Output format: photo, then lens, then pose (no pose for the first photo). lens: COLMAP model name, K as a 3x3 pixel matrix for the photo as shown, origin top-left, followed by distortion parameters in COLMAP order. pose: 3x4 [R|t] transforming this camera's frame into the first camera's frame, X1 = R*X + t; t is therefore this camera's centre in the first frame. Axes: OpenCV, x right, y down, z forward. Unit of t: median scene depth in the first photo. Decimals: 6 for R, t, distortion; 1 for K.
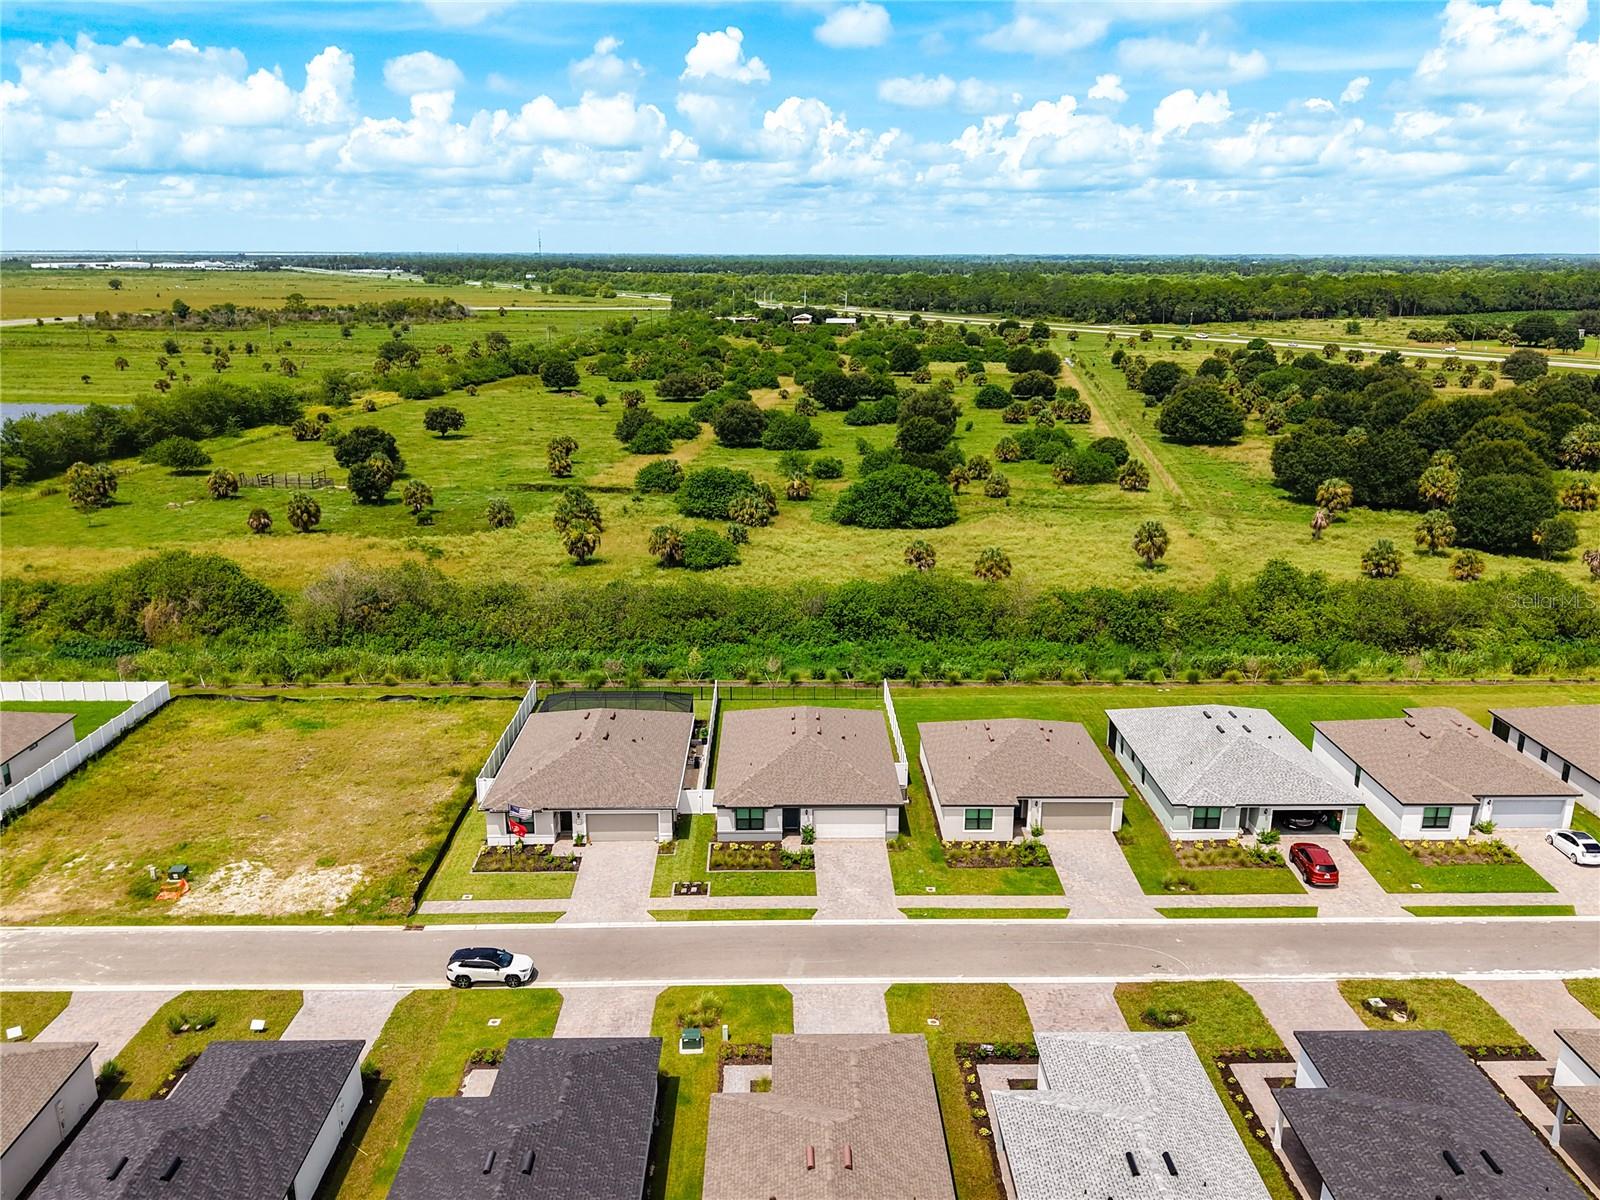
lens RADIAL K [[1330.9, 0, 802.1], [0, 1330.9, 658.5], [0, 0, 1]] dist [0.012063, -0.000206]
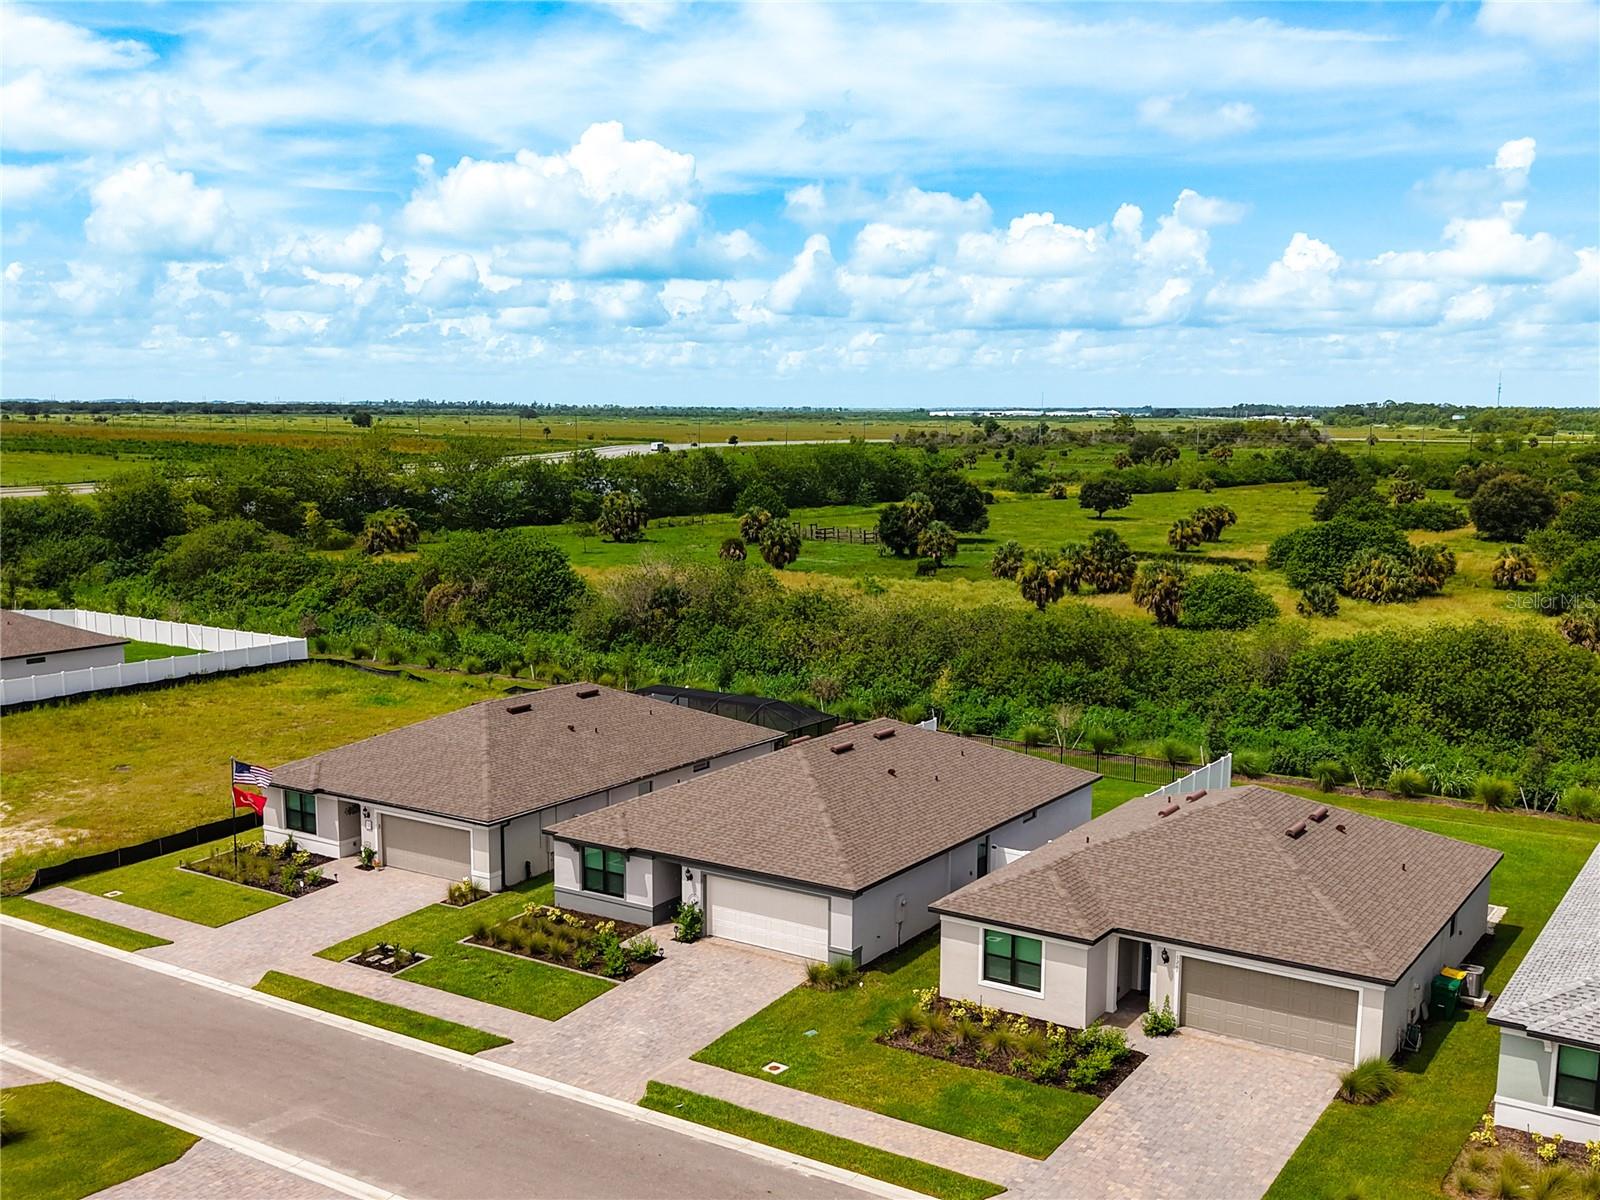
lens RADIAL K [[1599.1, 0, 798.4], [0, 1599.1, 602.6], [0, 0, 1]] dist [0.117782, -0.309140]
pose [[0.824254, 0.068589, -0.562051, 0.353118], [-0.166057, 0.978271, -0.124143, 0.081889], [0.541323, 0.195657, 0.817733, 0.502230]]
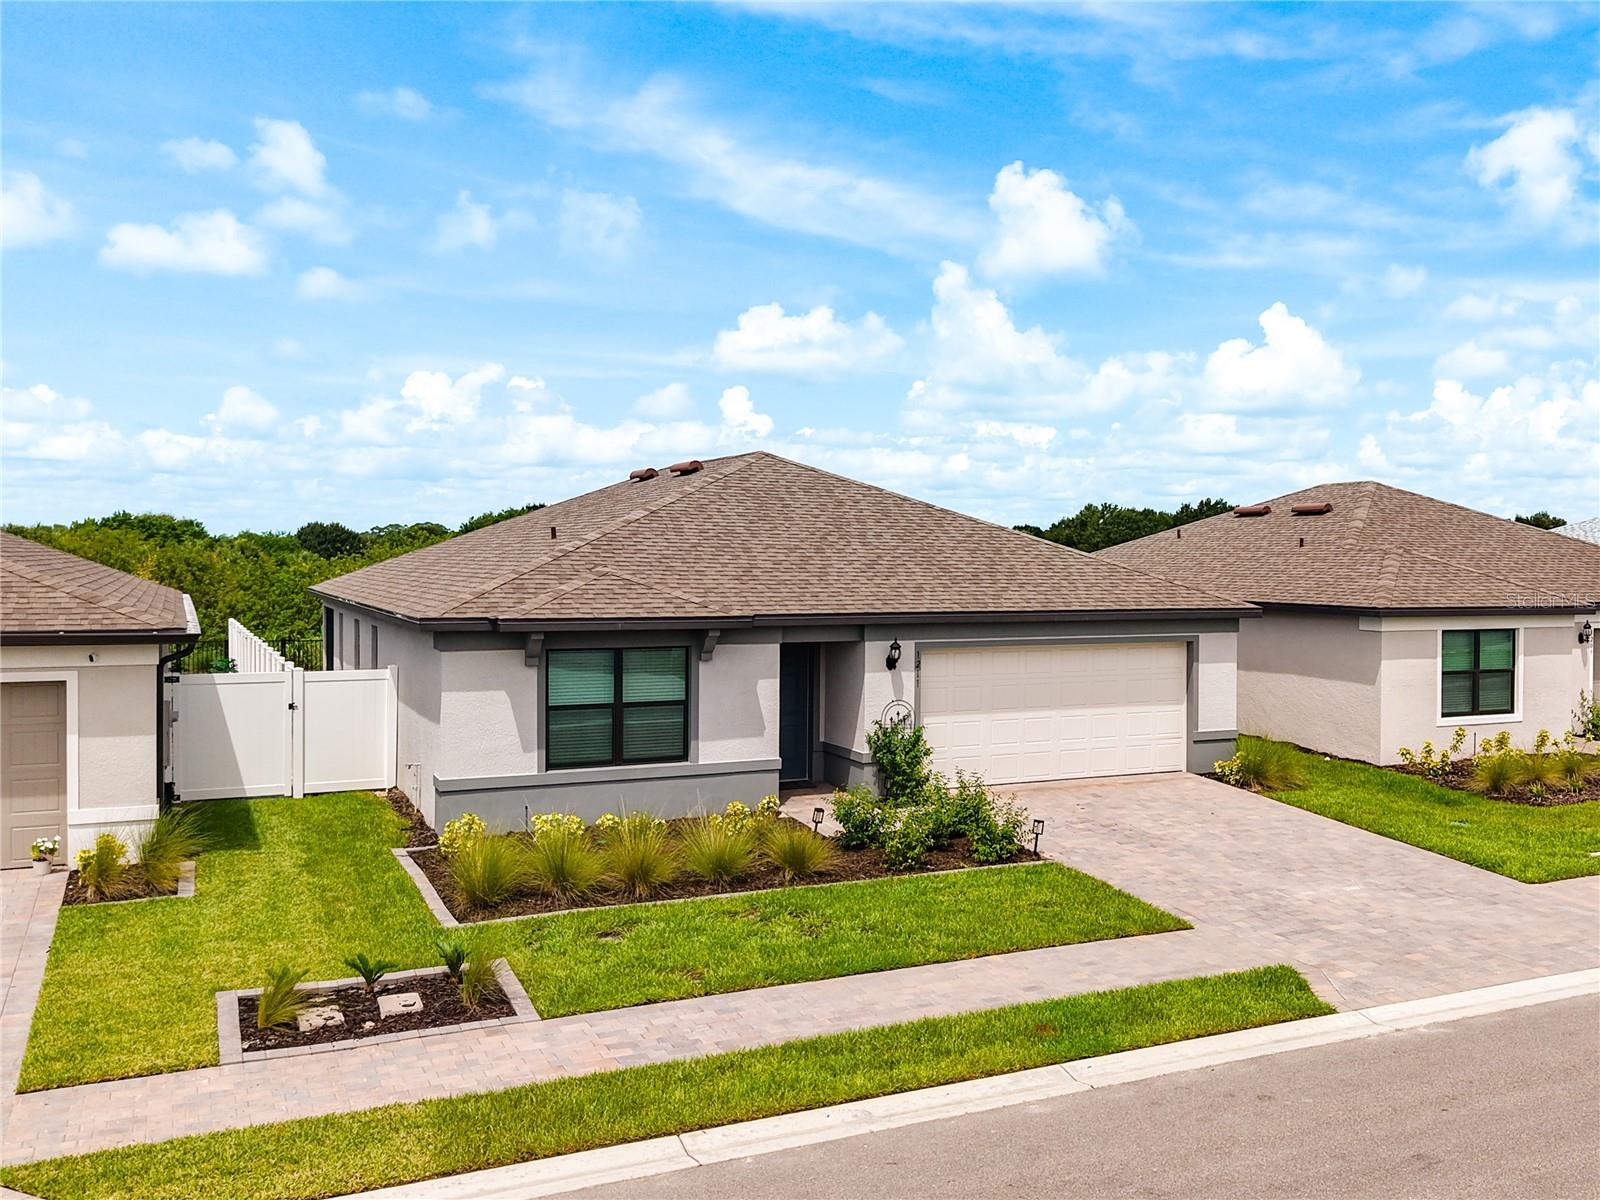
lens RADIAL K [[1577.1, 0, 1115.2], [0, 1577.1, 539.7], [0, 0, 1]] dist [0.095574, -0.184880]
pose [[0.869467, 0.007908, 0.493927, -0.089929], [0.138644, 0.955778, -0.259358, 0.164745], [-0.474135, 0.293984, 0.829921, 0.741903]]
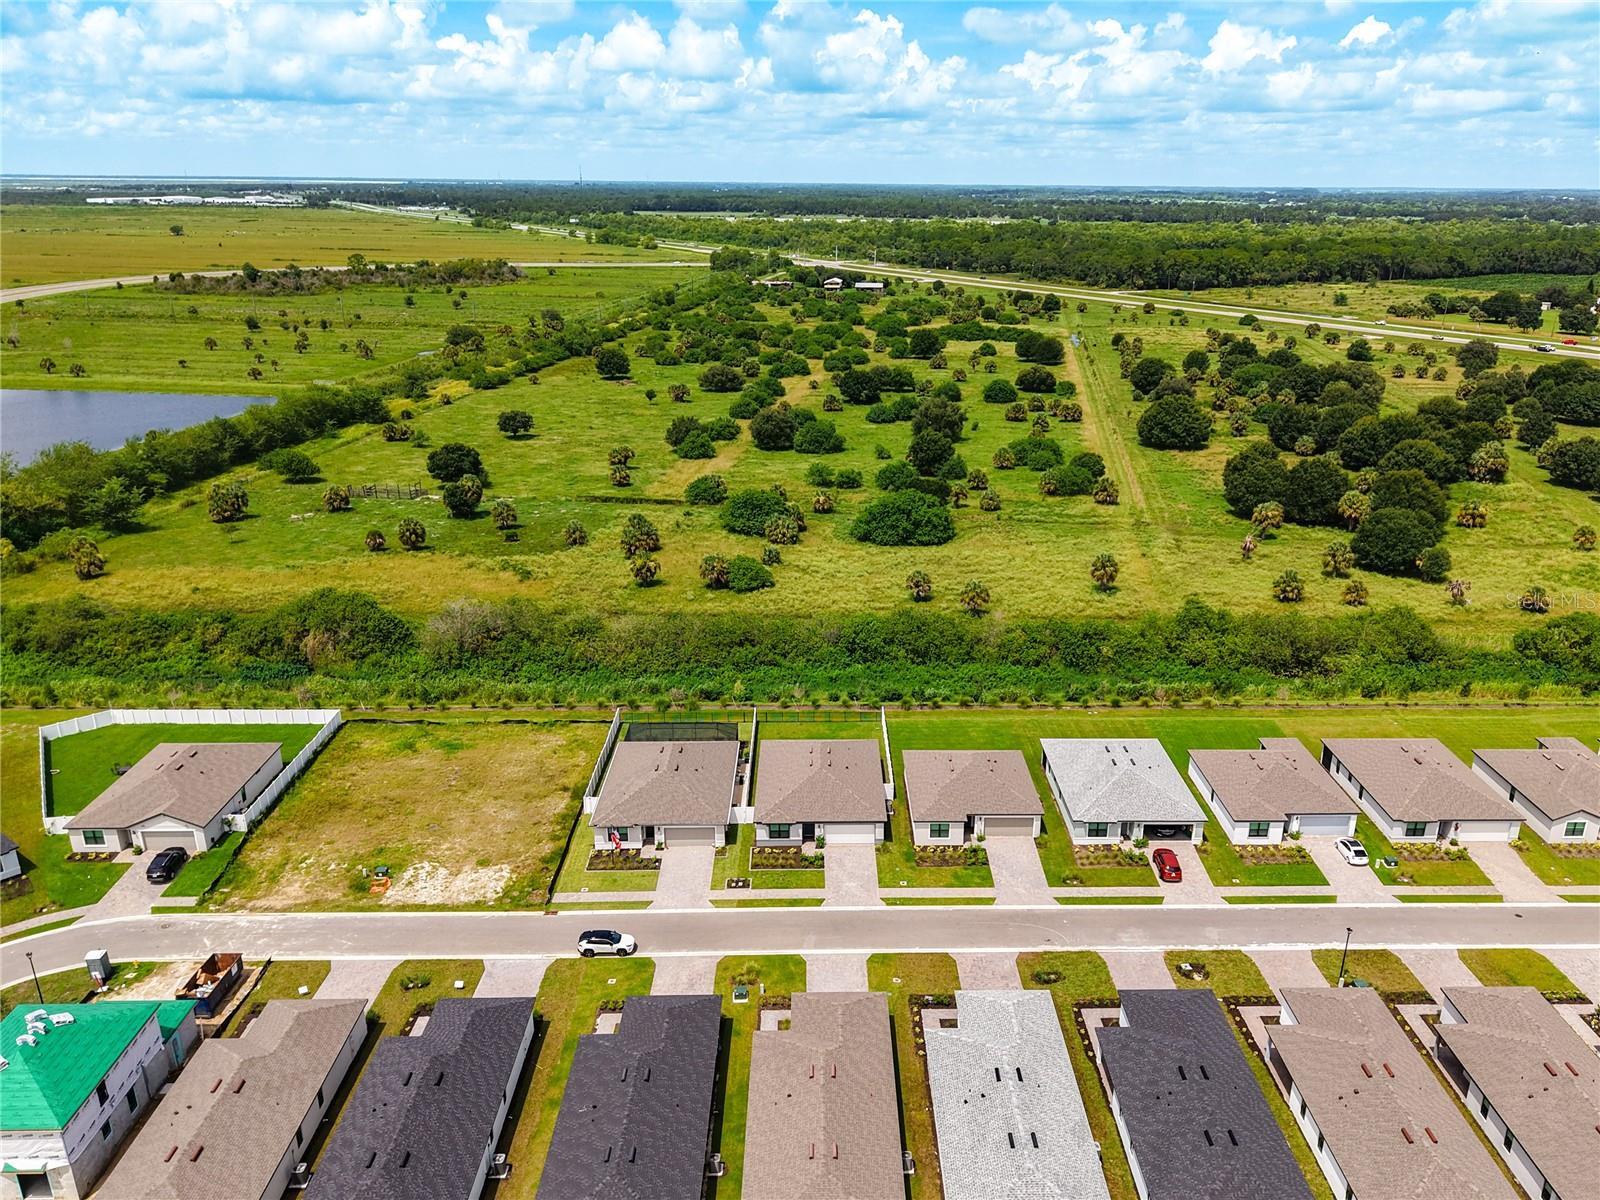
lens RADIAL K [[1264.3, 0, 853.5], [0, 1264.3, 664.3], [0, 0, 1]] dist [0.034375, -0.041345]
pose [[0.999897, 0.001605, 0.014254, 0.020298], [-0.002556, 0.997752, 0.066965, -0.145357], [-0.014114, -0.066995, 0.997653, -0.334899]]
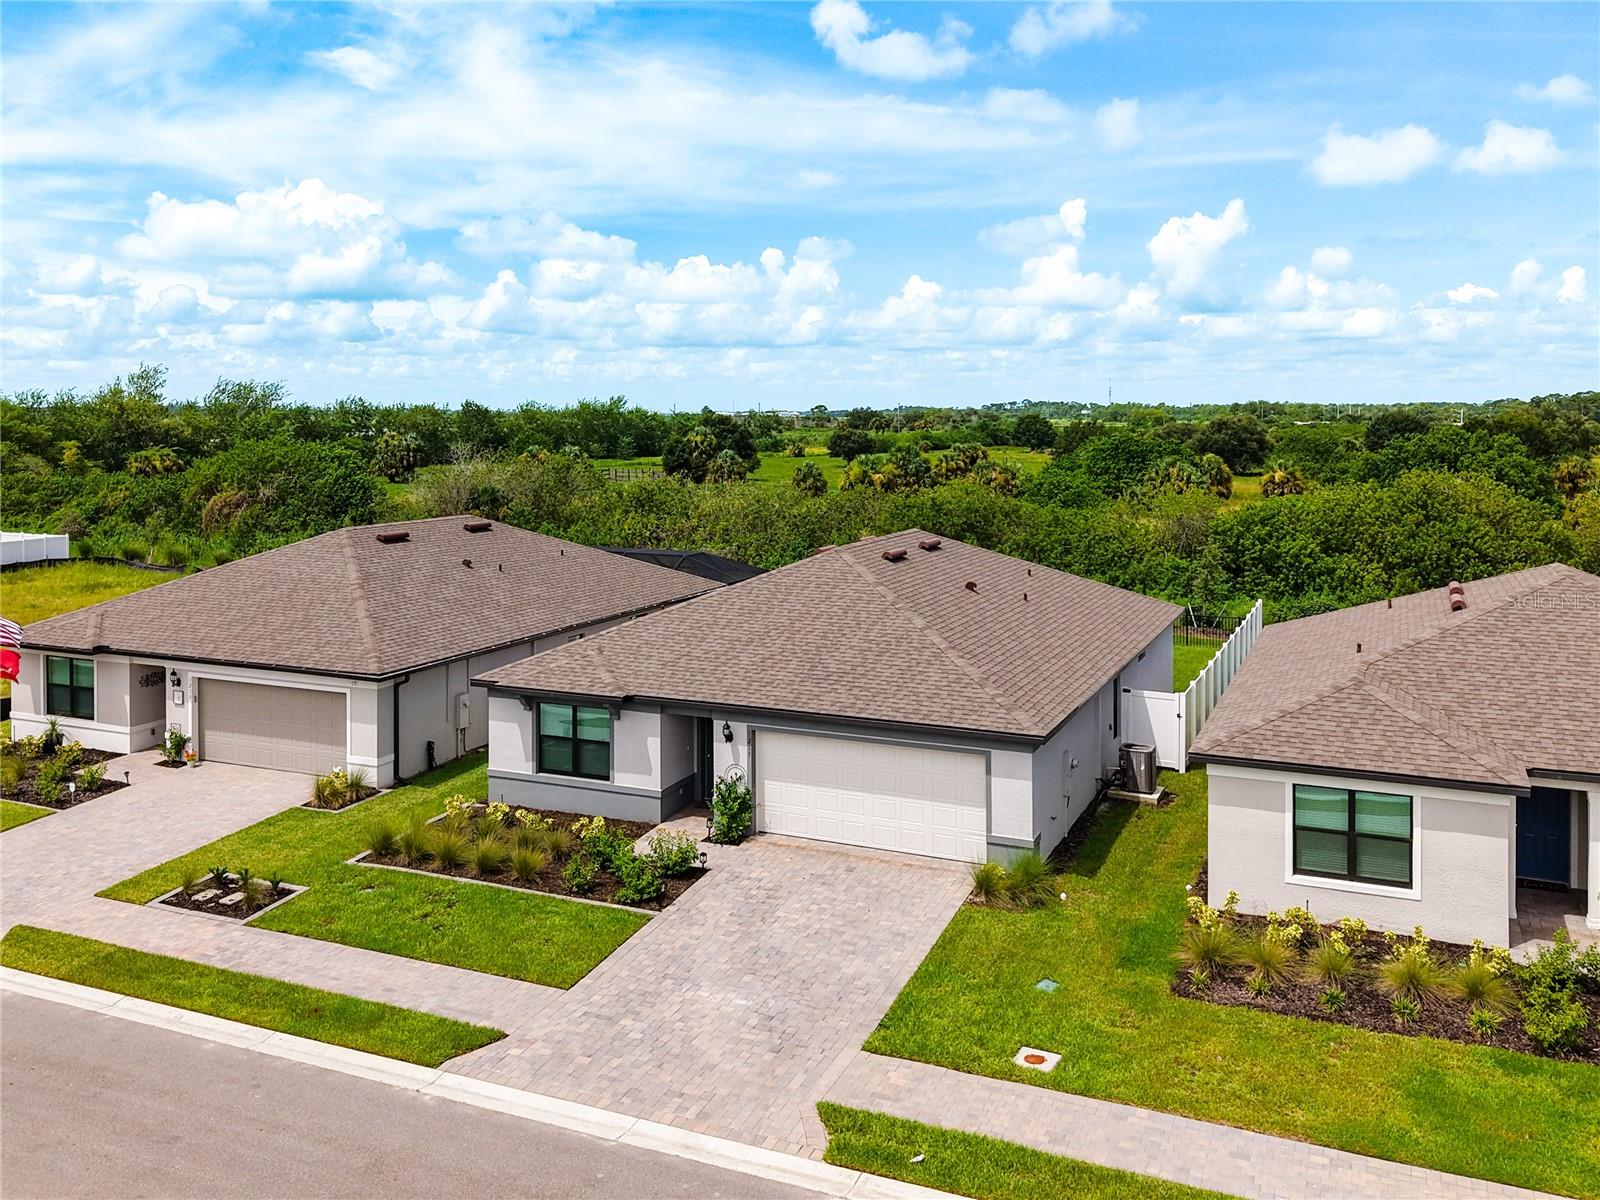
lens RADIAL K [[1420.4, 0, 703.9], [0, 1420.4, 398.7], [0, 0, 1]] dist [0.053638, -0.074689]
pose [[0.890338, -0.009644, -0.455198, 0.144472], [-0.126650, 0.955071, -0.267953, 0.127197], [0.437330, 0.296220, 0.849115, 0.676041]]
